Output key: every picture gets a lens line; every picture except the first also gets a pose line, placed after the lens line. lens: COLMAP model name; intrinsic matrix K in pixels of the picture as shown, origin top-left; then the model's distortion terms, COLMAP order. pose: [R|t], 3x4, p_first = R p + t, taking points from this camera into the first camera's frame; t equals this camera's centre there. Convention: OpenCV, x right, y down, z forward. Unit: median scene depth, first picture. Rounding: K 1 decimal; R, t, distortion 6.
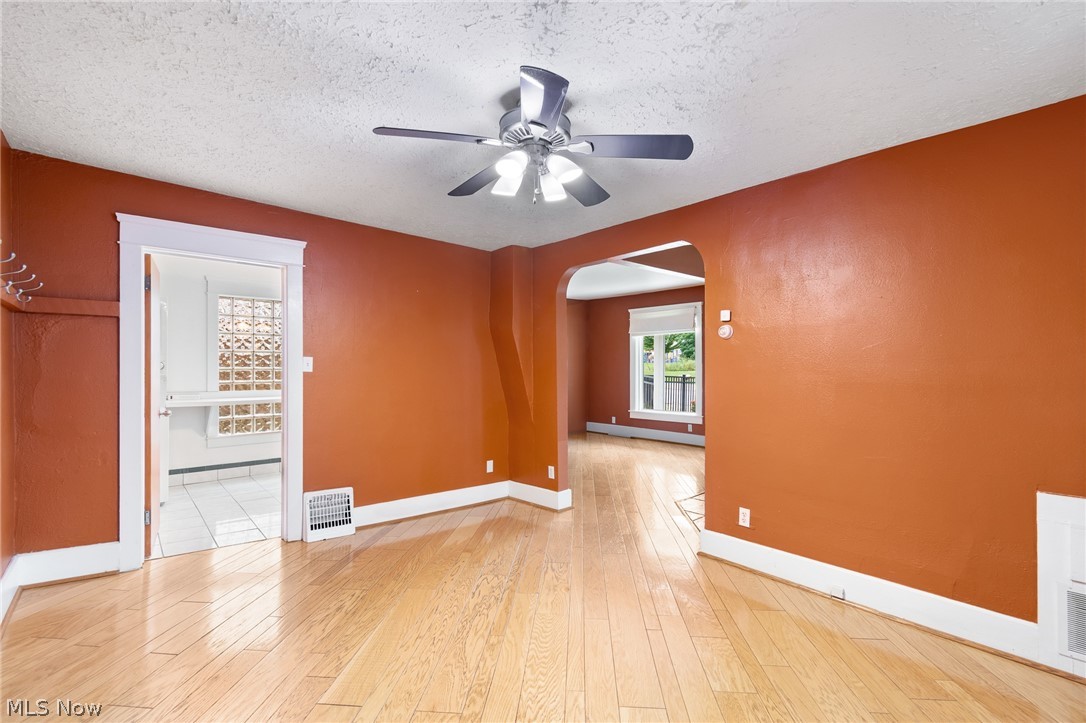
lens RADIAL K [[481.1, 0, 543.0], [0, 481.1, 361.5], [0, 0, 1]] dist [-0.000668, -0.000141]
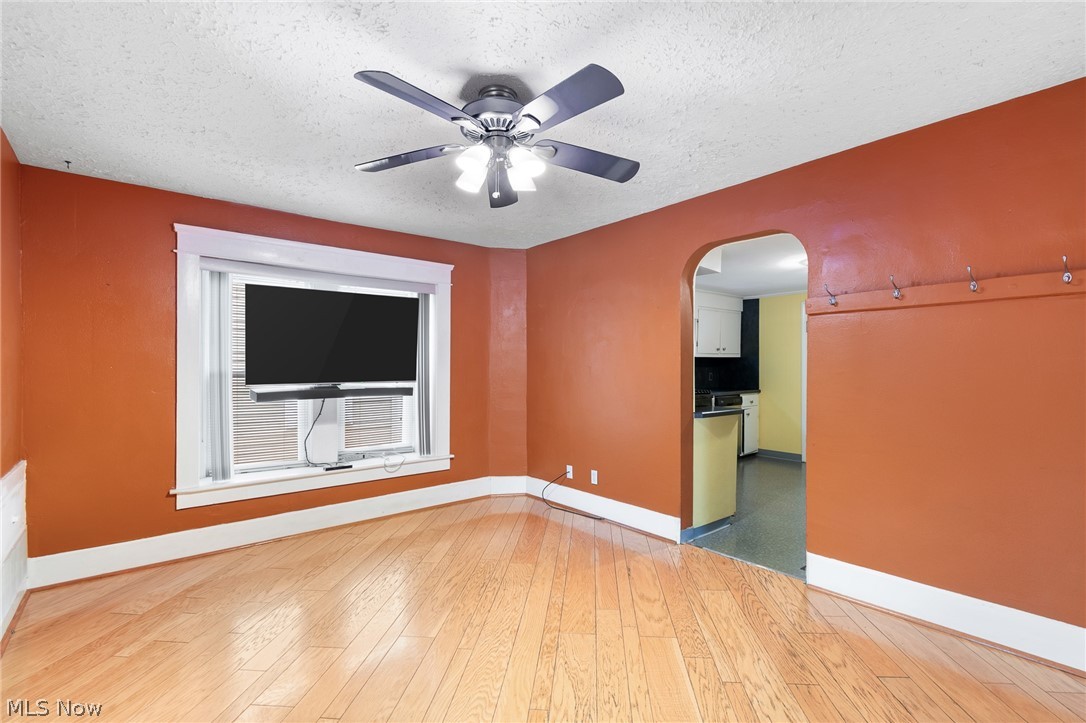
lens RADIAL K [[490.8, 0, 547.4], [0, 490.8, 363.0], [0, 0, 1]] dist [0.000507, -0.000158]
pose [[-0.999791, -0.002917, 0.020249, -0.129520], [-0.003128, 0.999941, -0.010406, 0.012895], [-0.020217, -0.010467, -0.999741, 1.874349]]
